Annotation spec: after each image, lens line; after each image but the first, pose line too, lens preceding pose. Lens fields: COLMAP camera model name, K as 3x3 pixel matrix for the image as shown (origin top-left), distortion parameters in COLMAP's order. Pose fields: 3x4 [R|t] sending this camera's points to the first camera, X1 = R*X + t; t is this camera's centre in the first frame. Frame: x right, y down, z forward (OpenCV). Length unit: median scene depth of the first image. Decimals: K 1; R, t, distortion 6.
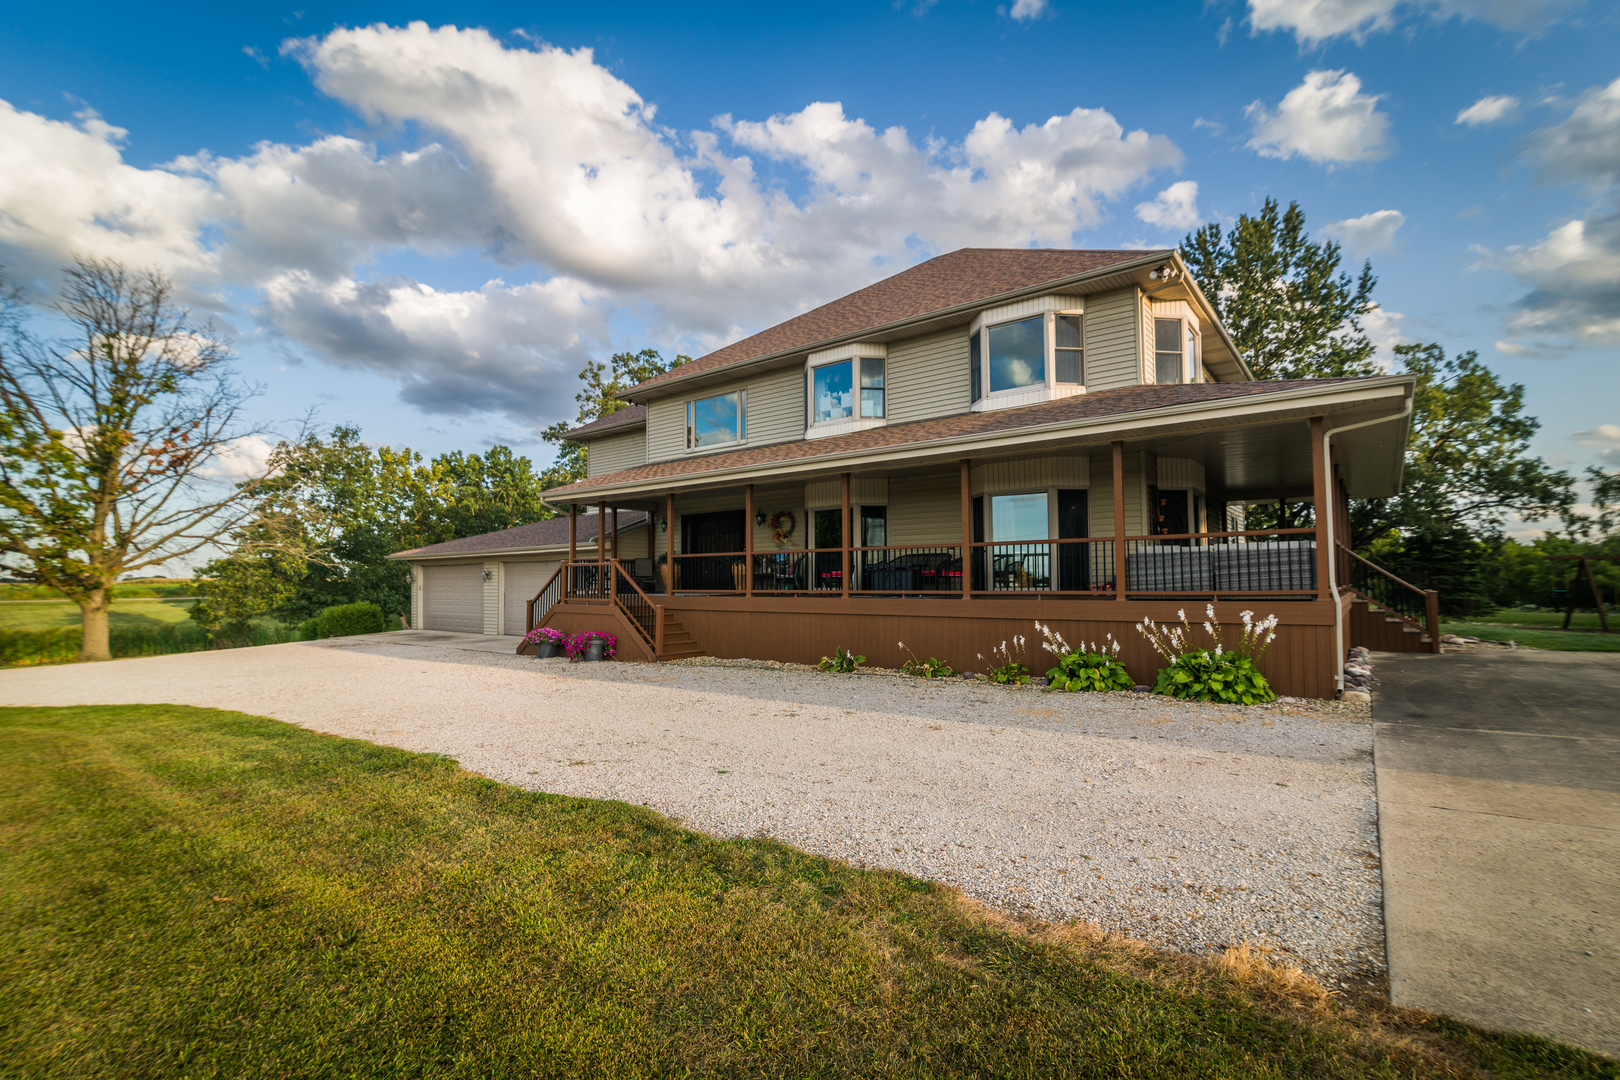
lens RADIAL K [[739.8, 0, 810.0], [0, 739.8, 540.0], [0, 0, 1]] dist [-0.019678, 0.000211]
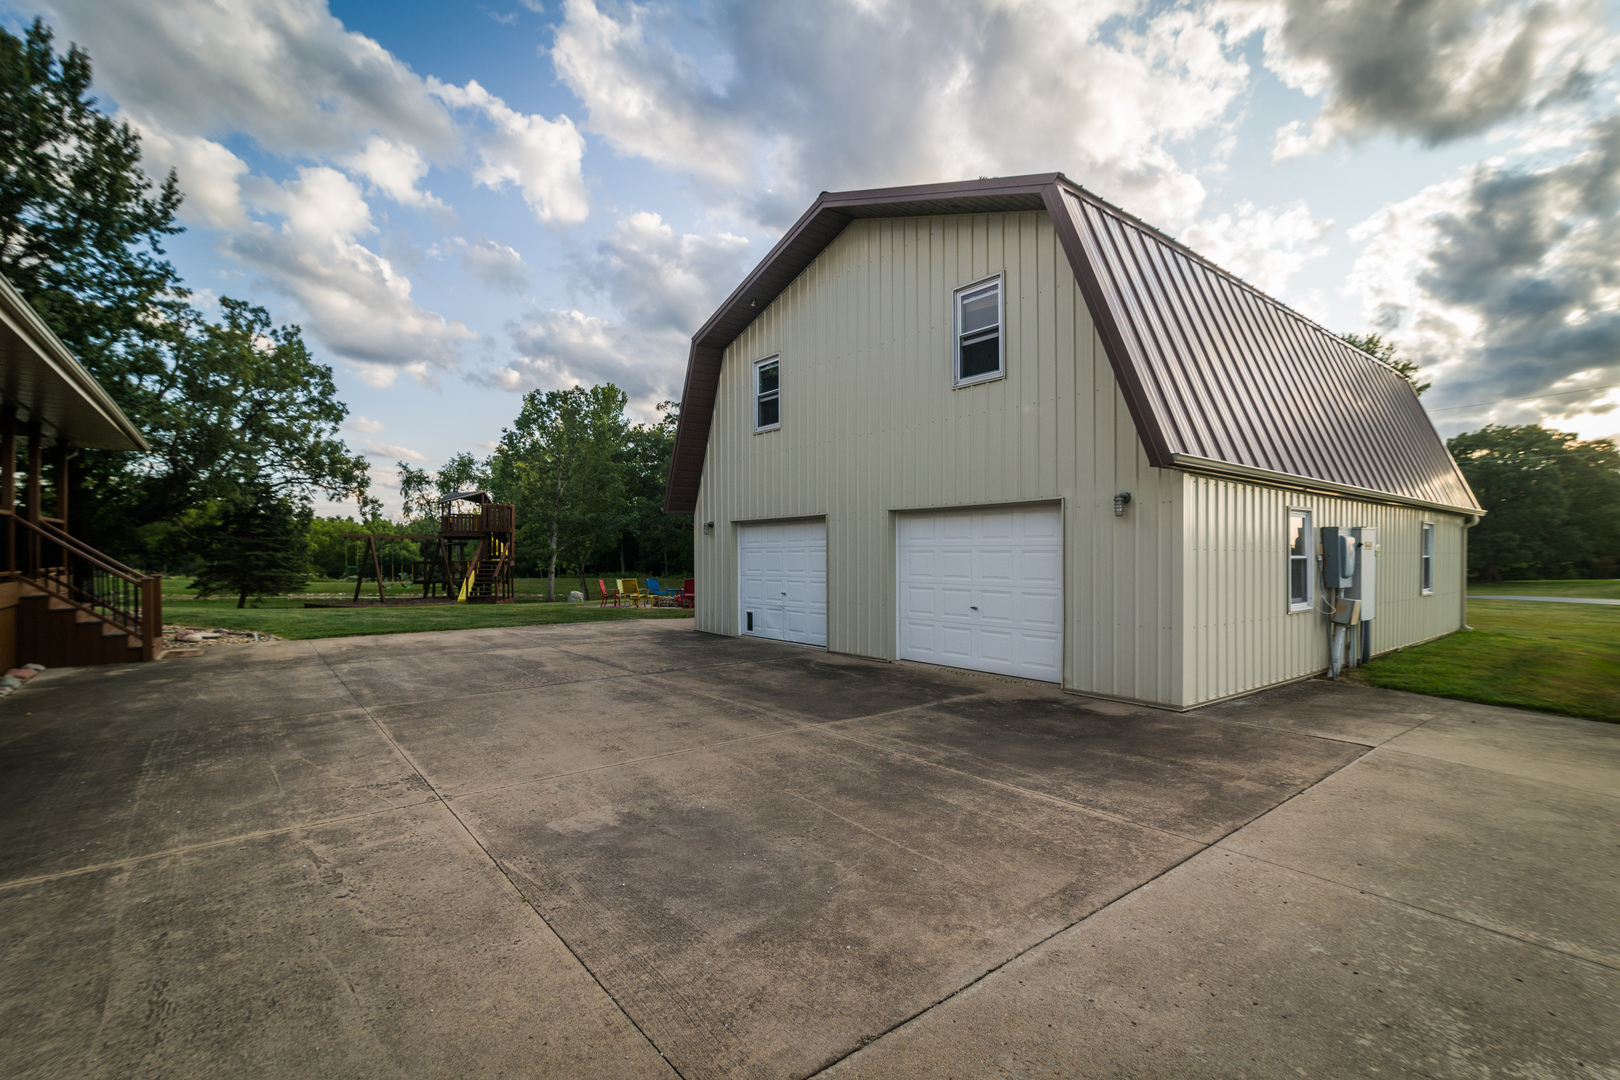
lens RADIAL K [[739.8, 0, 810.0], [0, 739.8, 540.0], [0, 0, 1]] dist [-0.019678, 0.000211]
pose [[0.240093, 0.018602, 0.970572, 0.133814], [-0.054182, 0.998515, -0.005735, -0.000190], [-0.969237, -0.051211, 0.240744, 0.076668]]
